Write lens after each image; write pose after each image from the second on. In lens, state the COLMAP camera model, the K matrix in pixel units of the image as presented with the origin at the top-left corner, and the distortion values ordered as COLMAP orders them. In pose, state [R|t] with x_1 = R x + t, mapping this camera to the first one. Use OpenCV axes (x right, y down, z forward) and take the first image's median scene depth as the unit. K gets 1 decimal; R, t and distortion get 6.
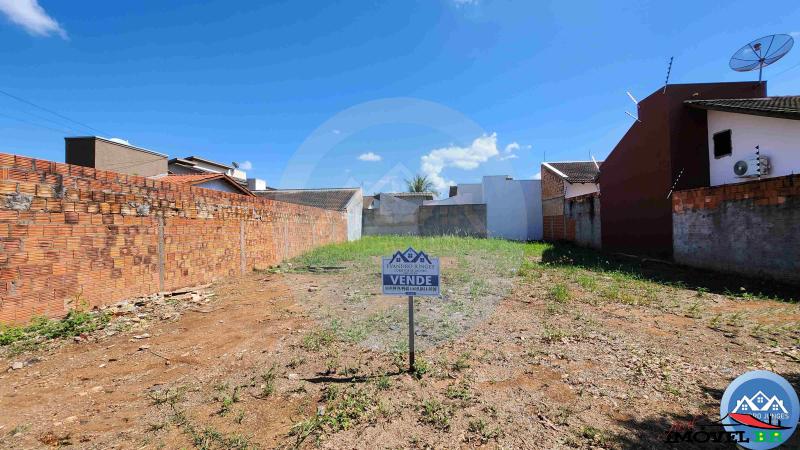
lens RADIAL K [[320.4, 0, 400.0], [0, 320.4, 225.0], [0, 0, 1]] dist [-0.023288, -0.000072]
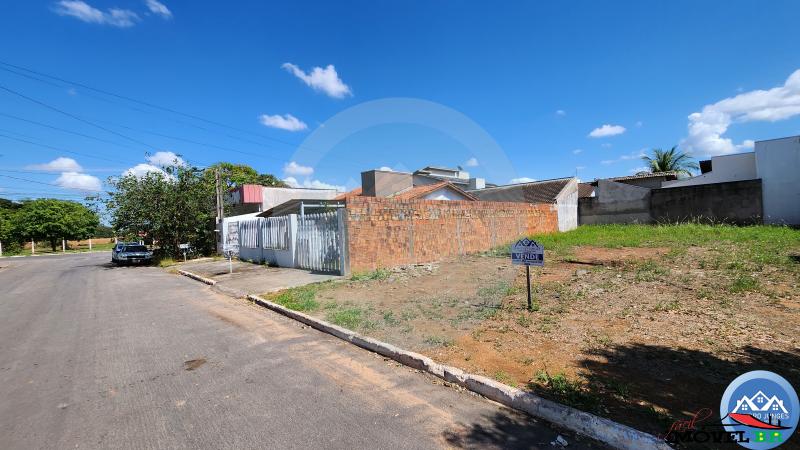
lens RADIAL K [[590.1, 0, 400.0], [0, 590.1, 225.0], [0, 0, 1]] dist [0.001438, 0.000253]
pose [[0.784103, -0.014114, -0.620471, 0.891241], [0.044484, 0.998448, 0.033503, -0.082200], [0.619035, -0.053871, 0.783514, -1.159747]]
